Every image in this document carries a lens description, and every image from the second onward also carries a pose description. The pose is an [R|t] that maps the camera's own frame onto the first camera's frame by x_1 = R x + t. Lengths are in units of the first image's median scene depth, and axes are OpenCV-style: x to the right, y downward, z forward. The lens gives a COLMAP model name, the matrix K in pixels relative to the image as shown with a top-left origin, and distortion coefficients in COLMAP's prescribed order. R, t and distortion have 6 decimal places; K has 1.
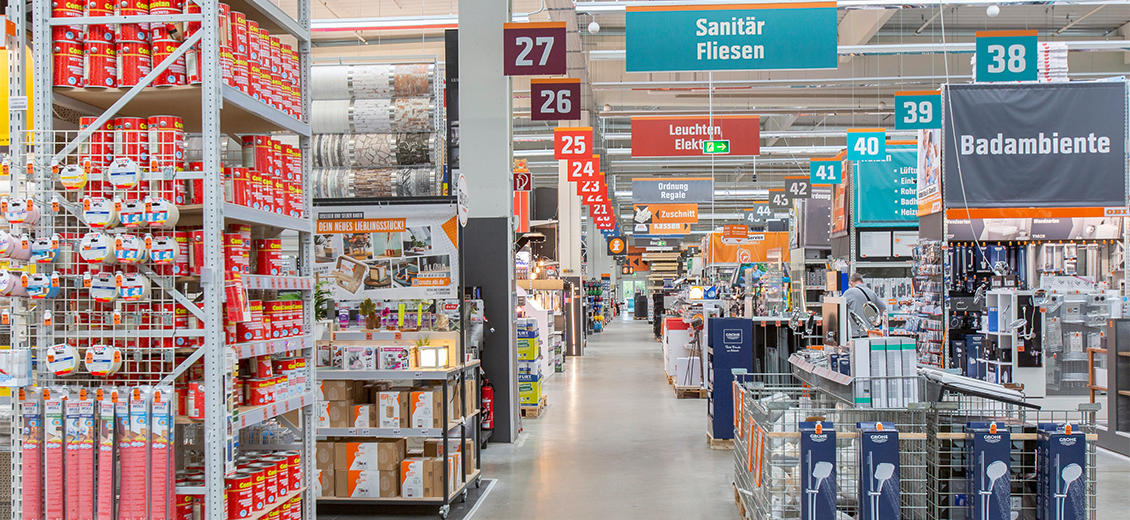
lens RADIAL K [[1109.4, 0, 563.6], [0, 1109.4, 294.9], [0, 0, 1]] dist [0.002571, 0.004921]
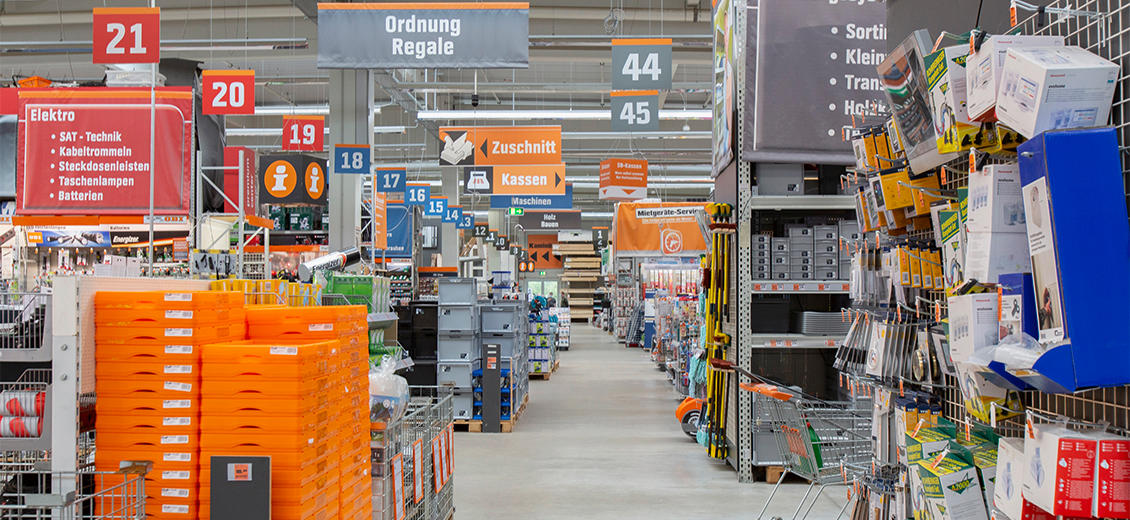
lens RADIAL K [[1109.4, 0, 563.6], [0, 1109.4, 294.9], [0, 0, 1]] dist [0.002571, 0.004921]
pose [[0.999598, 0.007635, 0.027301, 0.204152], [-0.007534, 0.999964, -0.003787, -0.003802], [-0.027329, 0.003580, 0.999620, 0.907125]]
